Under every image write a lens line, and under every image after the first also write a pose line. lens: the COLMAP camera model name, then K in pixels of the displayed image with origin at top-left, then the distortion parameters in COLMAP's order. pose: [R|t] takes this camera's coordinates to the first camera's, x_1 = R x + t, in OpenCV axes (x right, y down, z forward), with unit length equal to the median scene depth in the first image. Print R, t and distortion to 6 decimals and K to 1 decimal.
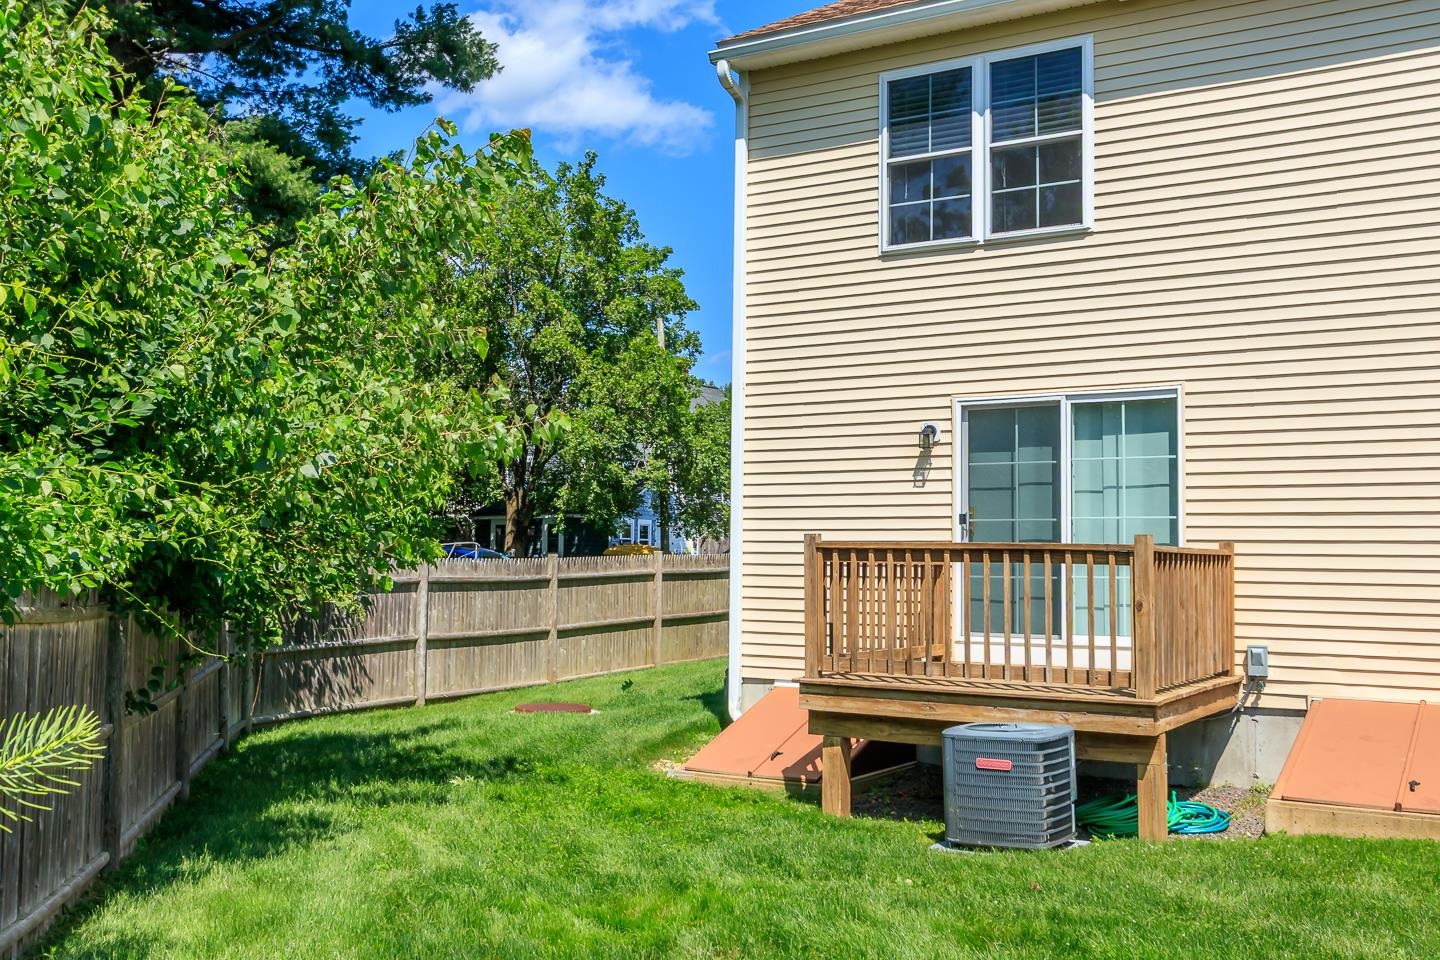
lens RADIAL K [[1422.9, 0, 720.0], [0, 1422.9, 480.0], [0, 0, 1]] dist [0.009297, 0.001878]
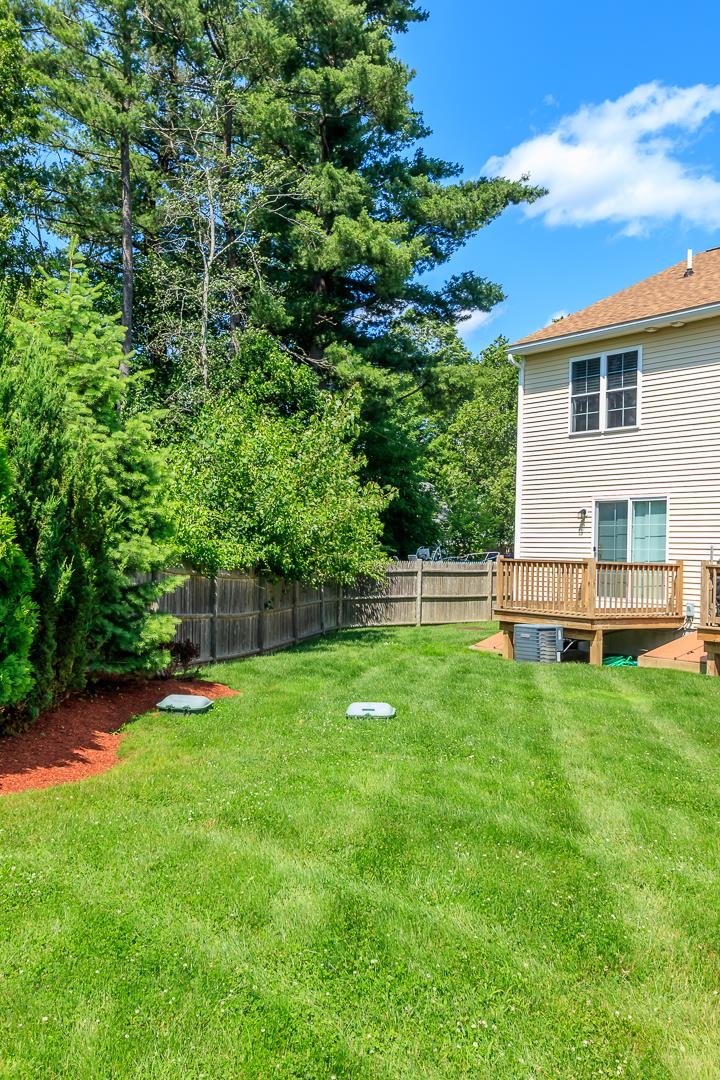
lens RADIAL K [[1067.2, 0, 360.0], [0, 1067.2, 540.0], [0, 0, 1]] dist [0.009297, 0.001878]
pose [[0.912631, 0.006263, -0.408737, 0.540949], [0.009048, 0.999328, 0.035516, -0.054345], [0.408685, -0.036111, 0.911961, -0.789451]]
